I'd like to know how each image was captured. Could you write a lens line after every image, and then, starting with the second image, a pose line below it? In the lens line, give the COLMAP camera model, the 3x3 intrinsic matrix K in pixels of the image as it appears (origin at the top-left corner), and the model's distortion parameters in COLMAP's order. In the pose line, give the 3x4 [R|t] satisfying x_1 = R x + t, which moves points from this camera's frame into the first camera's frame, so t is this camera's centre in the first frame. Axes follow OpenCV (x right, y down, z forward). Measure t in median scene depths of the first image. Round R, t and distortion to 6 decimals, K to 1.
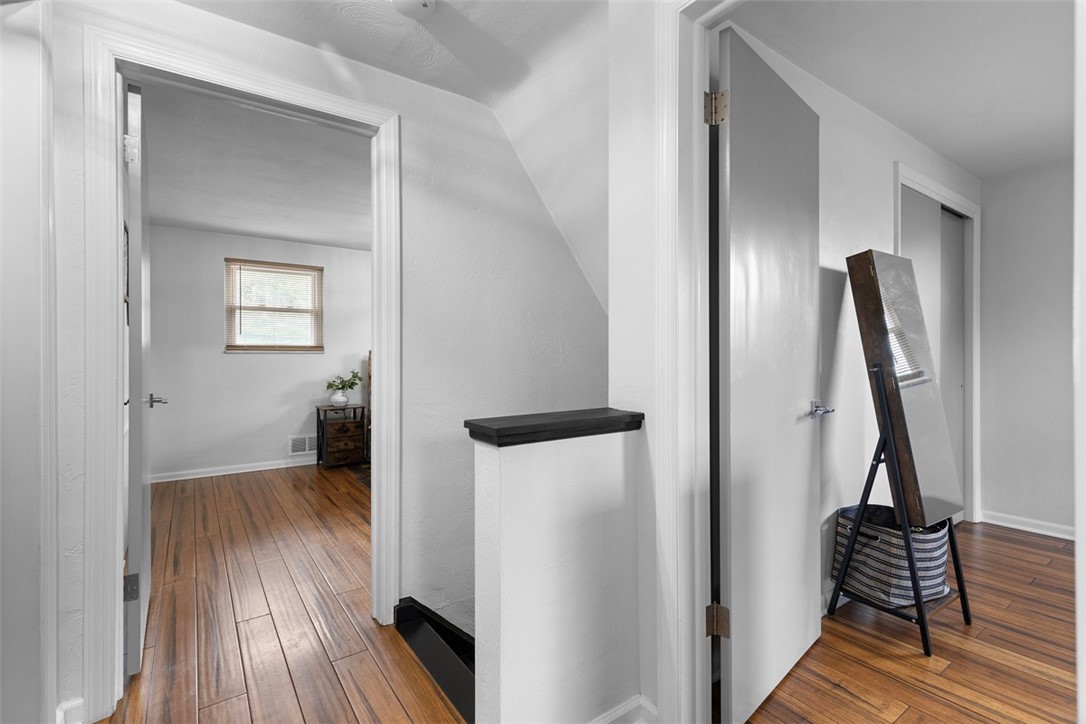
lens RADIAL K [[492.5, 0, 550.0], [0, 492.5, 357.5], [0, 0, 1]] dist [0.013915, -0.002883]
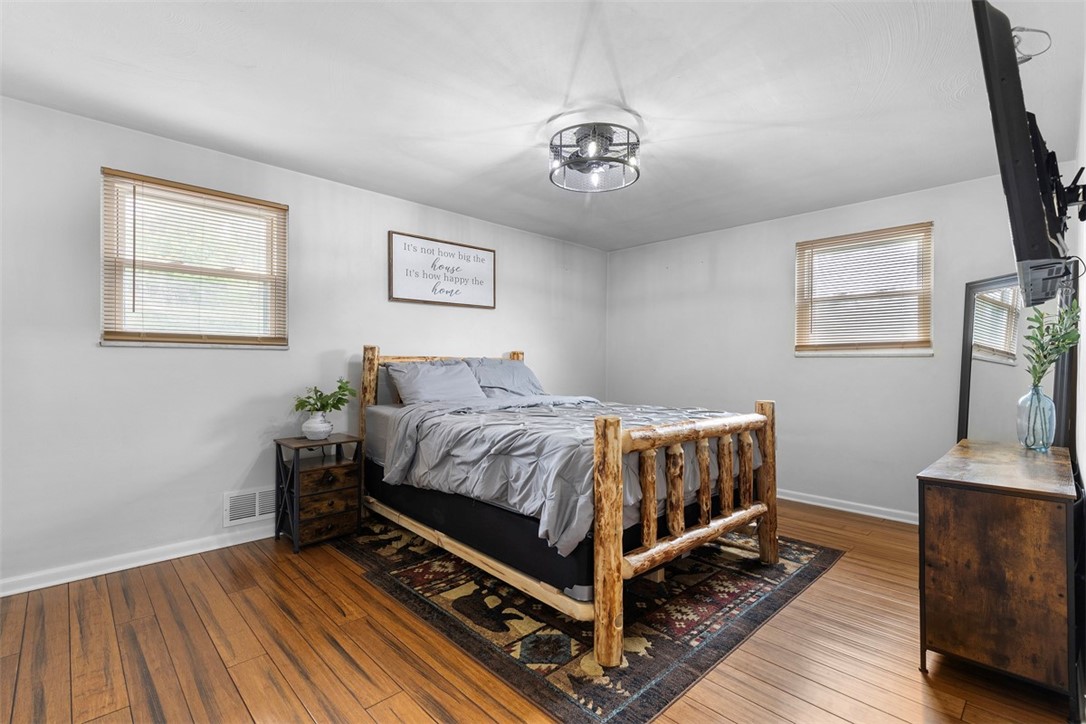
lens RADIAL K [[492.5, 0, 548.0], [0, 492.5, 362.2], [0, 0, 1]] dist [0.013915, -0.002883]
pose [[0.989012, 0.010638, 0.147450, -0.242835], [-0.010620, 0.999943, -0.000907, 0.003914], [-0.147451, -0.000669, 0.989069, 0.374584]]
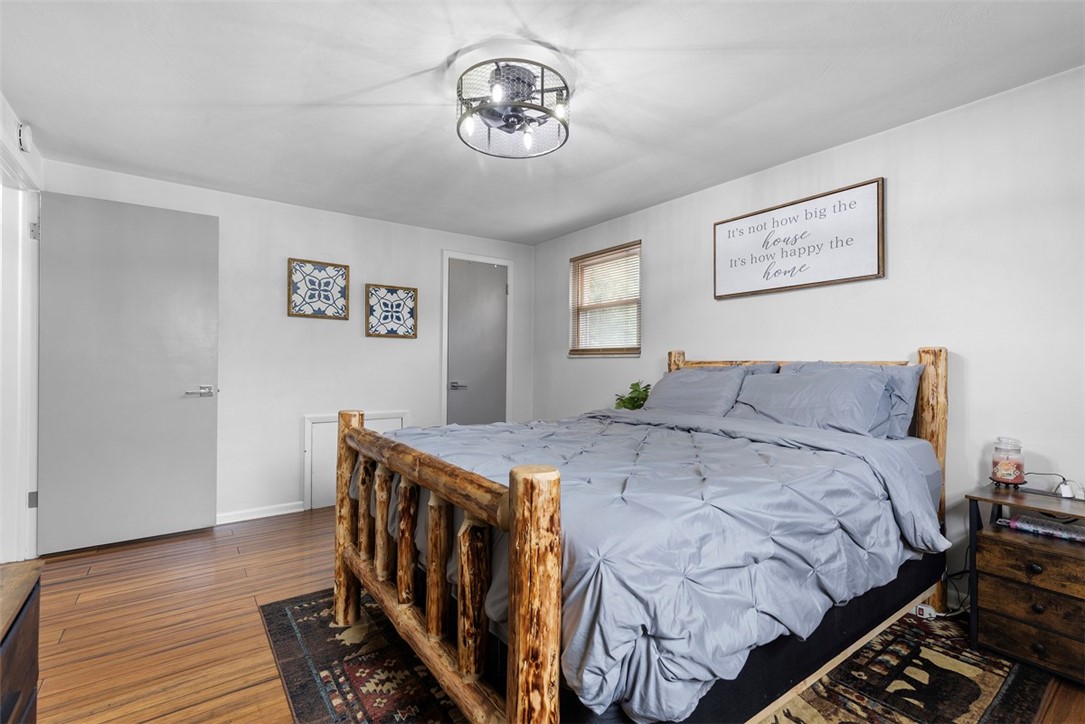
lens RADIAL K [[492.1, 0, 549.6], [0, 492.1, 364.0], [0, 0, 1]] dist [0.013915, -0.002883]
pose [[0.022959, 0.000770, -0.999736, 0.274709], [-0.009035, 0.999959, 0.000563, 0.001867], [0.999696, 0.009020, 0.022965, 0.881165]]
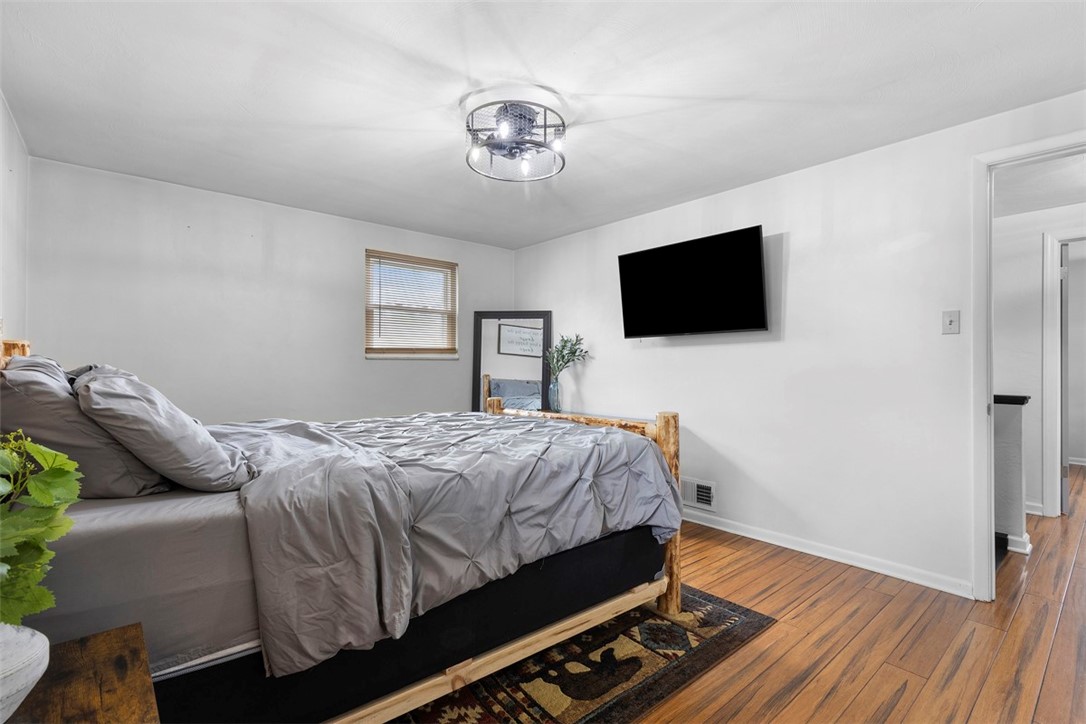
lens RADIAL K [[492.5, 0, 548.1], [0, 492.5, 362.6], [0, 0, 1]] dist [0.013915, -0.002883]
pose [[-0.080842, 0.008248, 0.996693, -0.576746], [-0.001976, 0.999962, -0.008435, 0.002498], [-0.996725, -0.002651, -0.080822, 0.866389]]
